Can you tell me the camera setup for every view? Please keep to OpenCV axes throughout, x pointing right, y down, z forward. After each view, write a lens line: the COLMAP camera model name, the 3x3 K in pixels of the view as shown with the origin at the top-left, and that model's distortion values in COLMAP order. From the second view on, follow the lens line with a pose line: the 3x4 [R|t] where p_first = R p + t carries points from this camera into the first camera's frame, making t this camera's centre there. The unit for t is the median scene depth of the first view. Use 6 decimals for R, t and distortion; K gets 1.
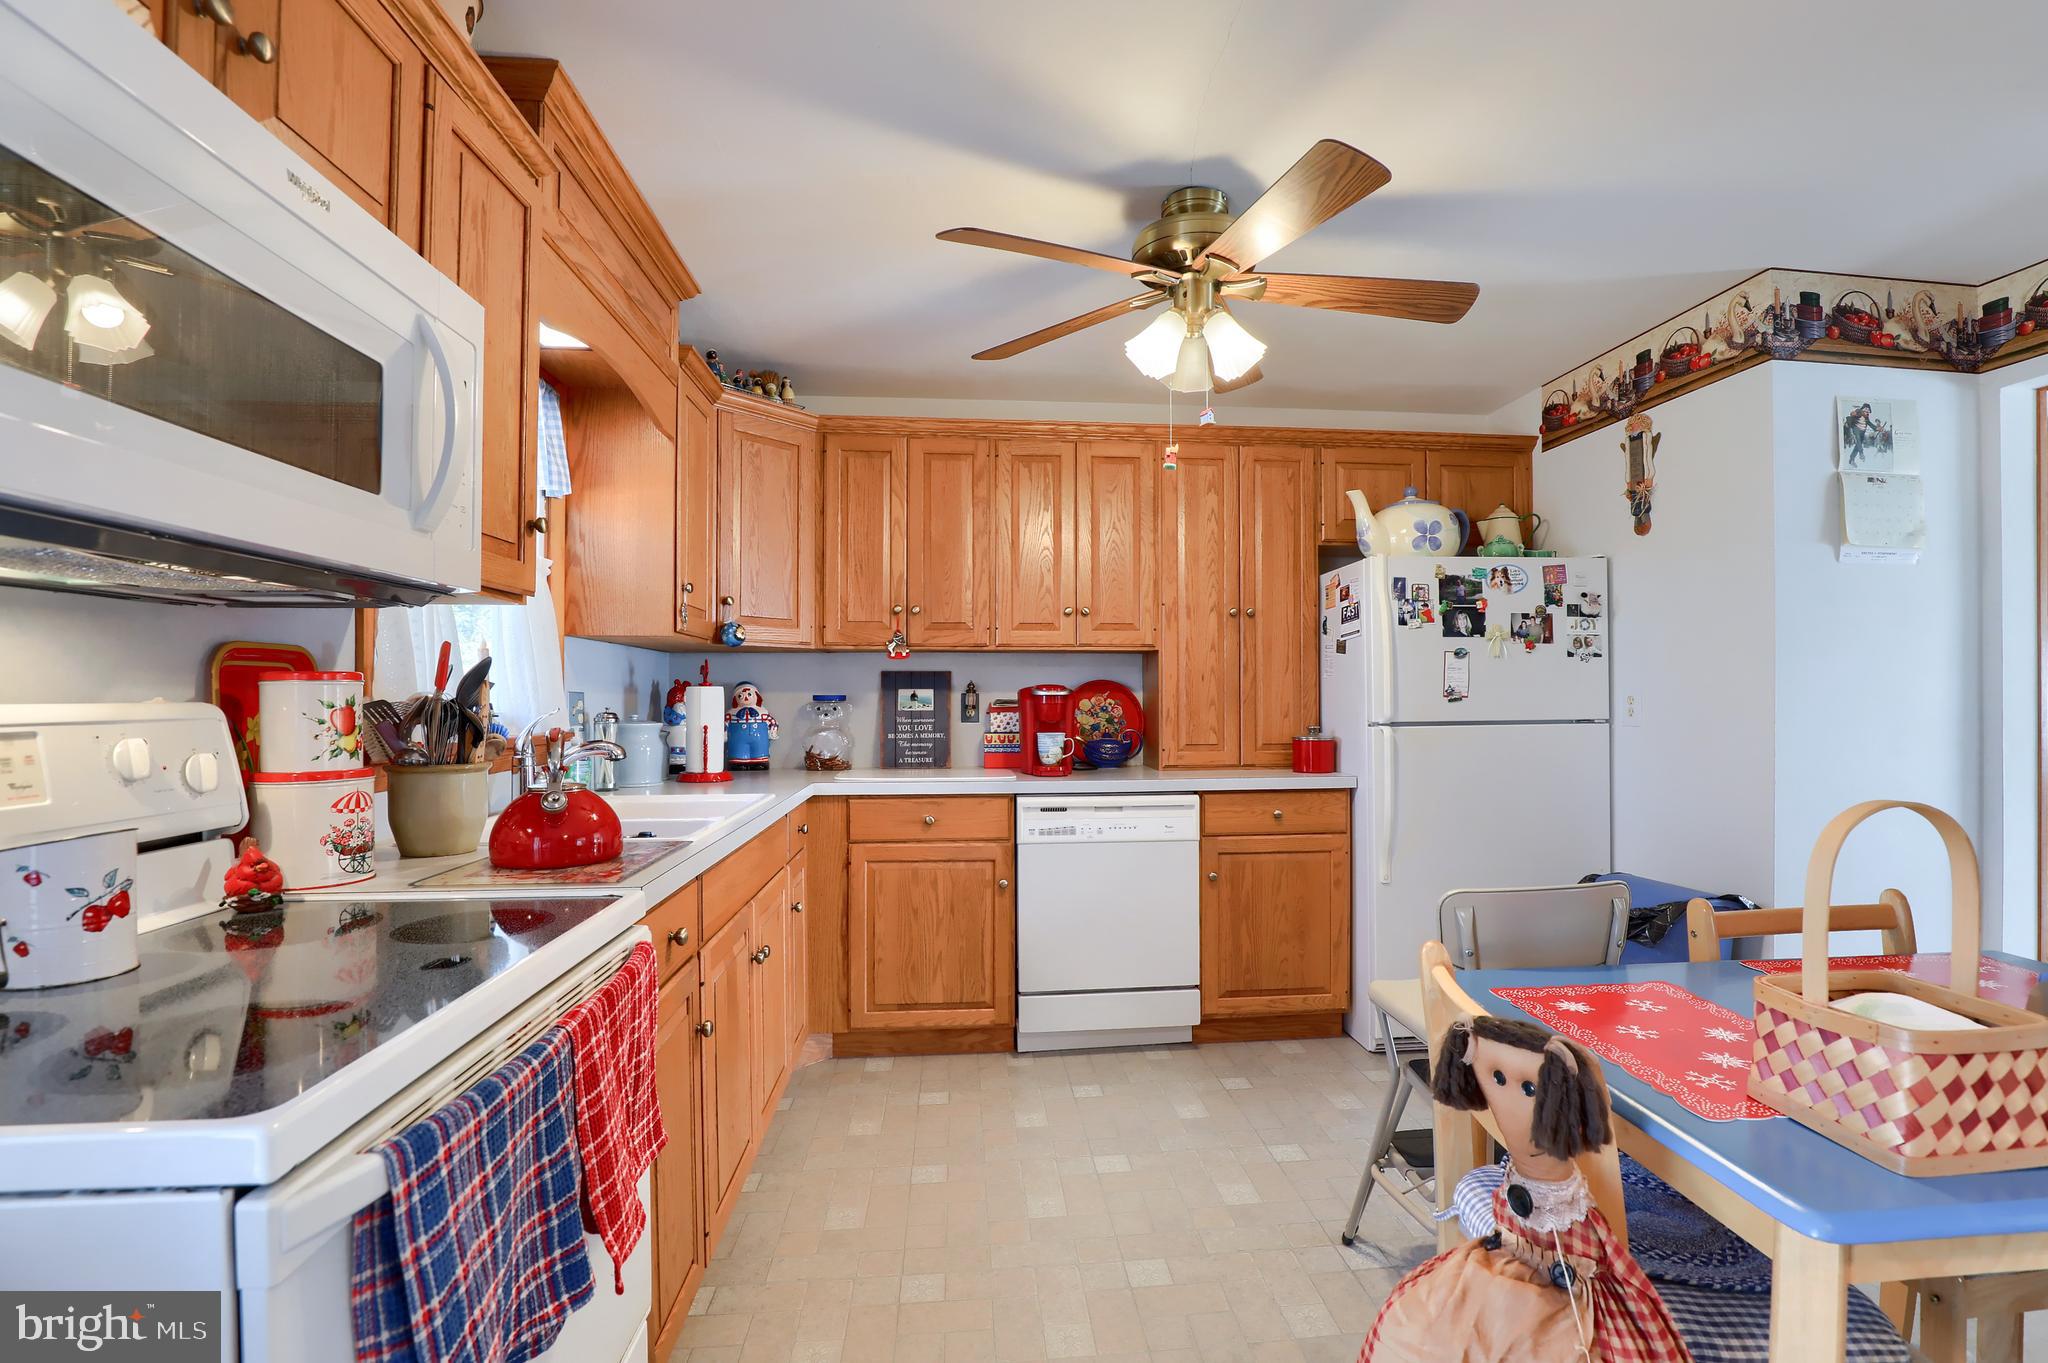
lens RADIAL K [[921.1, 0, 1027.5], [0, 921.1, 692.4], [0, 0, 1]] dist [-0.026496, -0.000543]
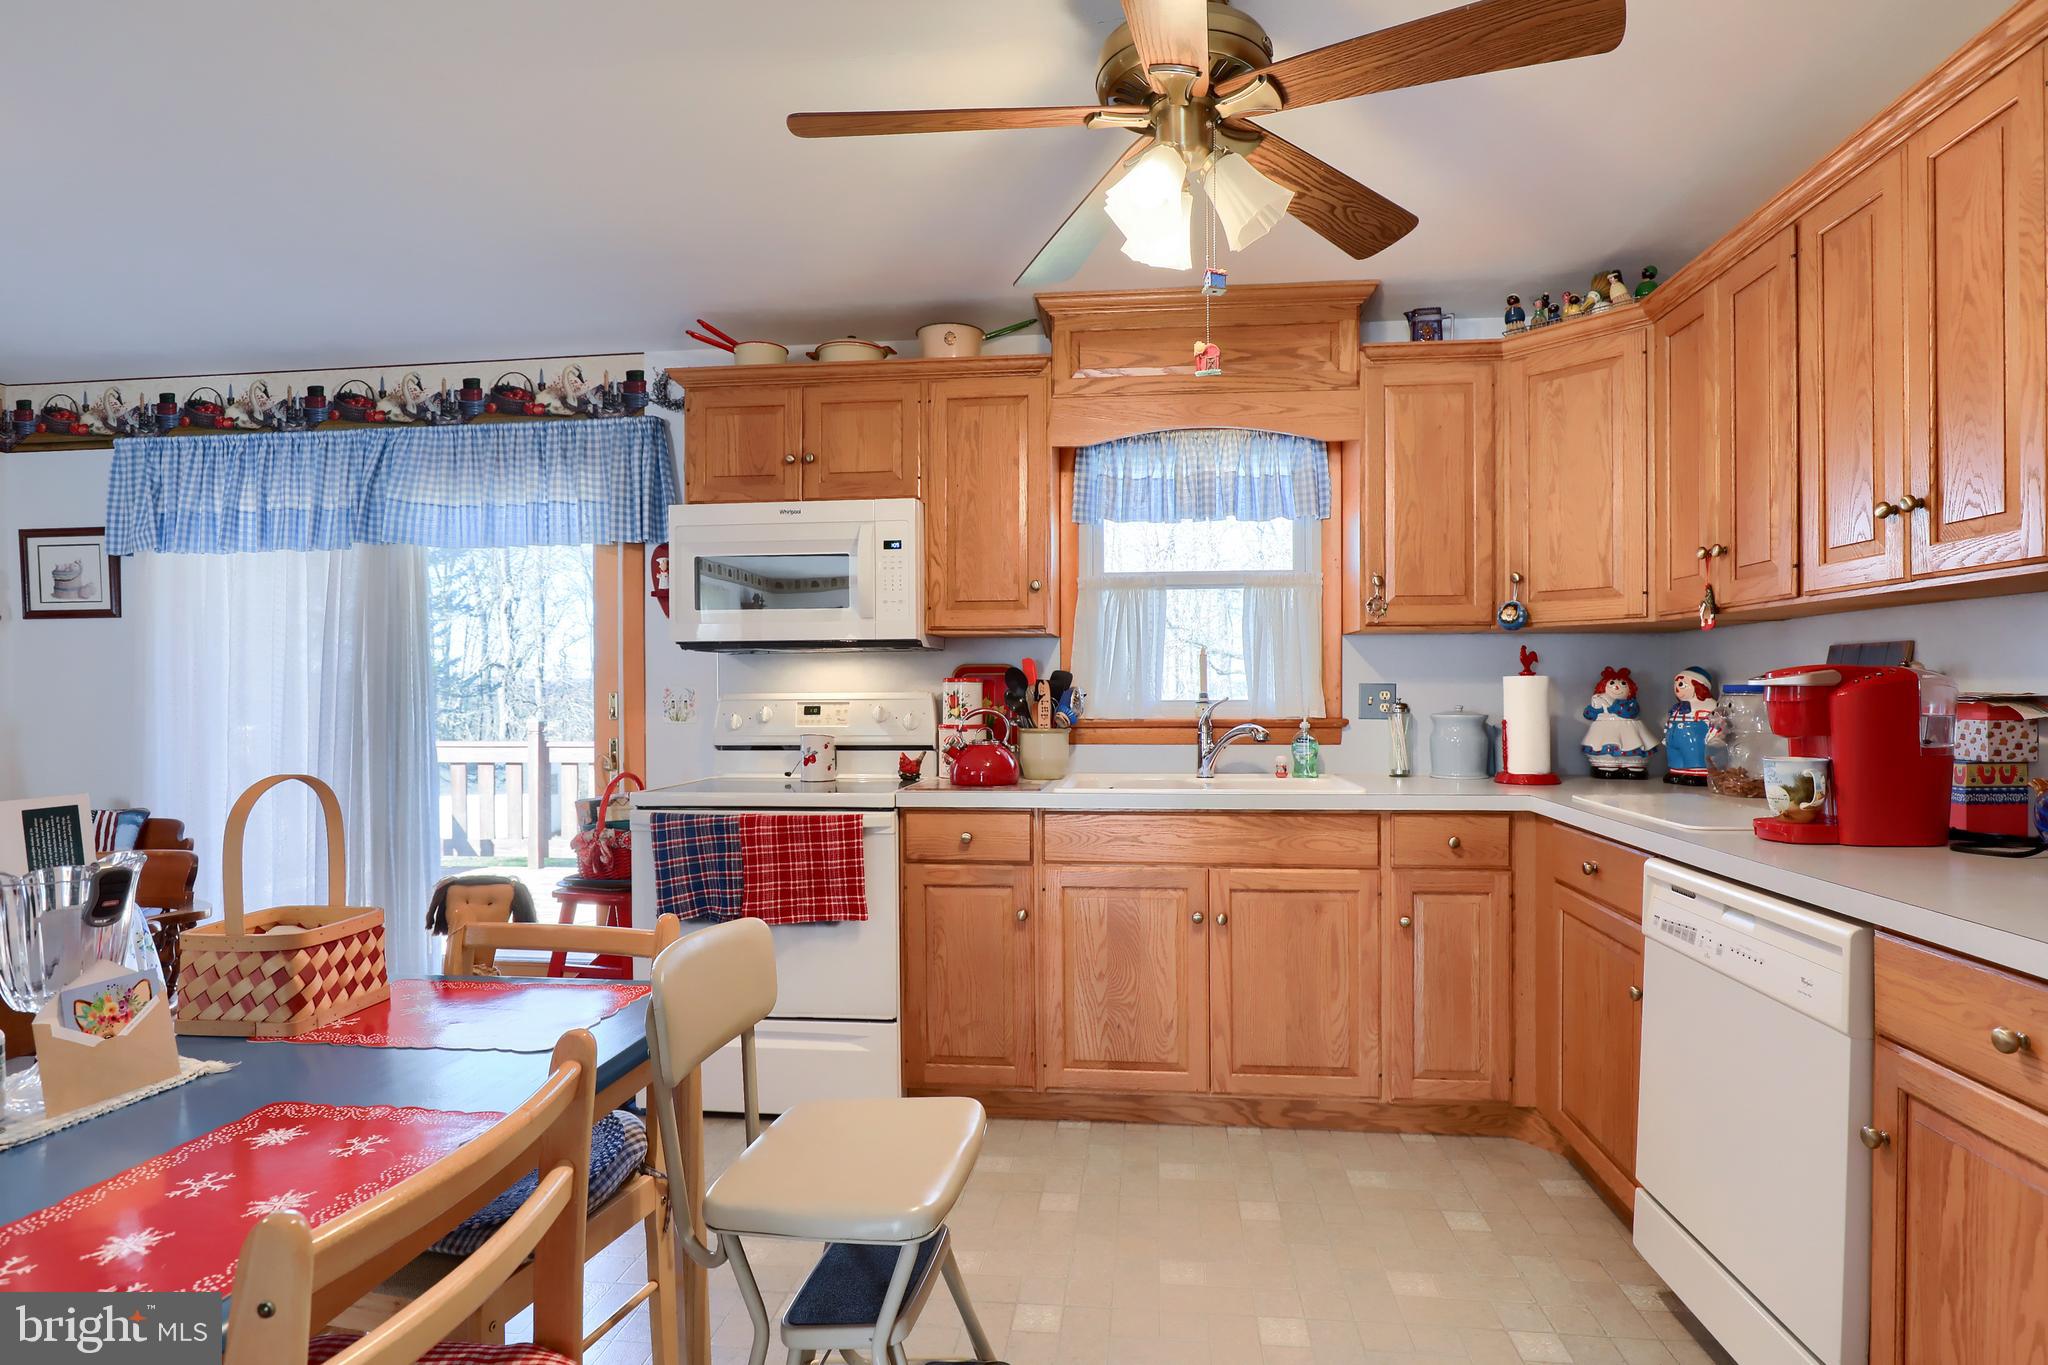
lens RADIAL K [[1007.8, 0, 1070.9], [0, 1007.8, 686.7], [0, 0, 1]] dist [-0.021164, 0.001515]
pose [[-0.138761, 0.001328, -0.990325, 0.685886], [0.009432, 0.999956, 0.000019, -0.000167], [0.990281, -0.009338, -0.138768, 0.723196]]
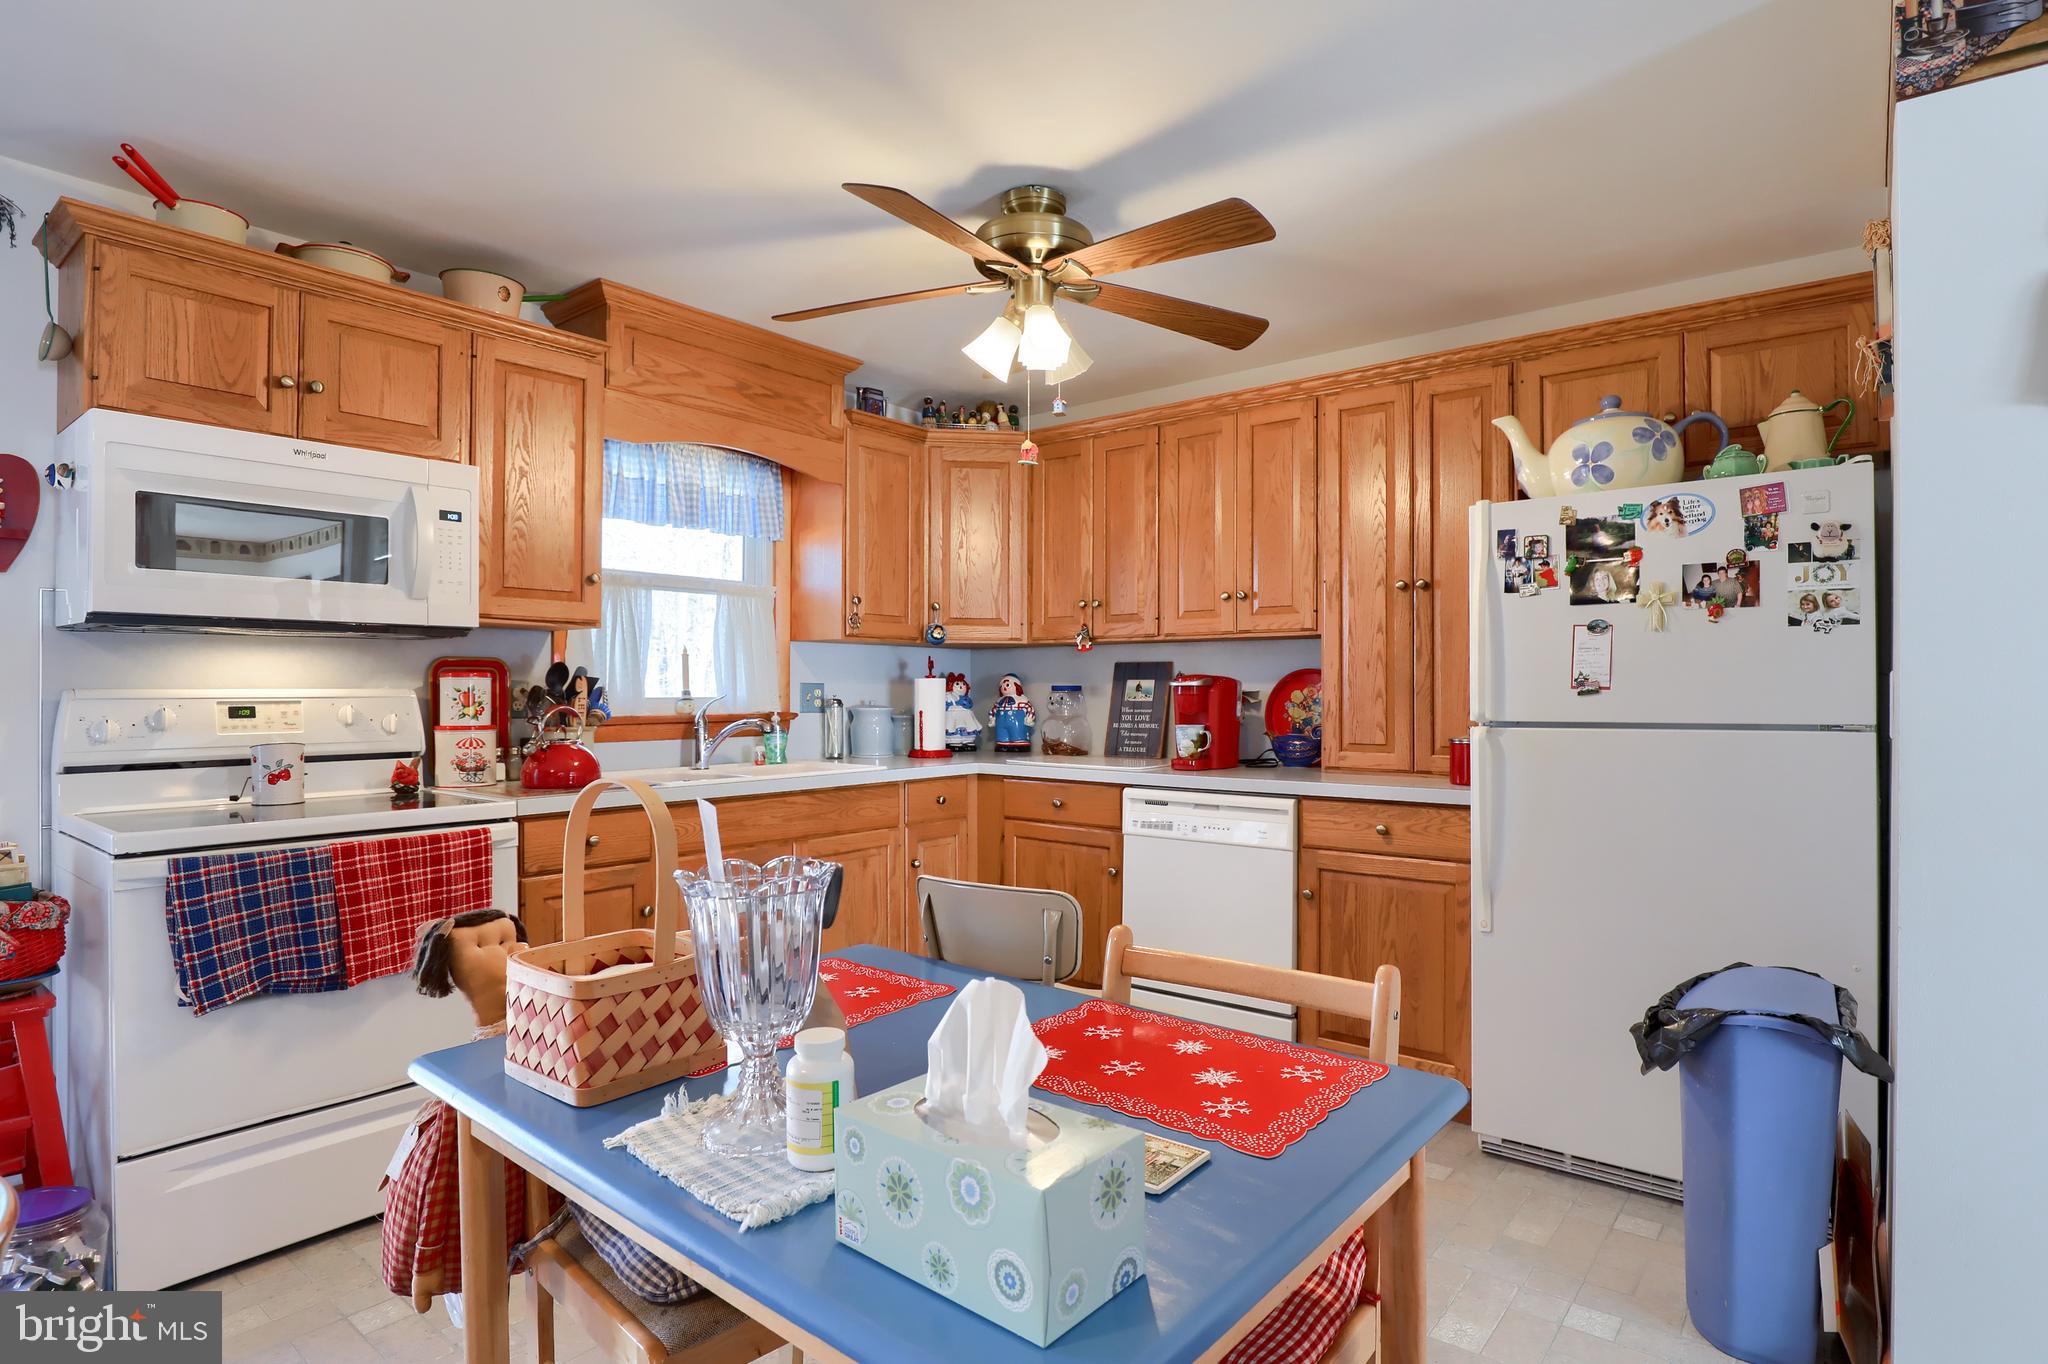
lens RADIAL K [[1007.8, 0, 1035.5], [0, 1007.8, 686.0], [0, 0, 1]] dist [-0.021164, 0.001515]
pose [[0.735314, 0.000677, -0.677726, 0.663409], [0.001362, 0.999996, 0.002477, 0.000606], [0.677725, -0.002744, 0.735310, 0.128126]]
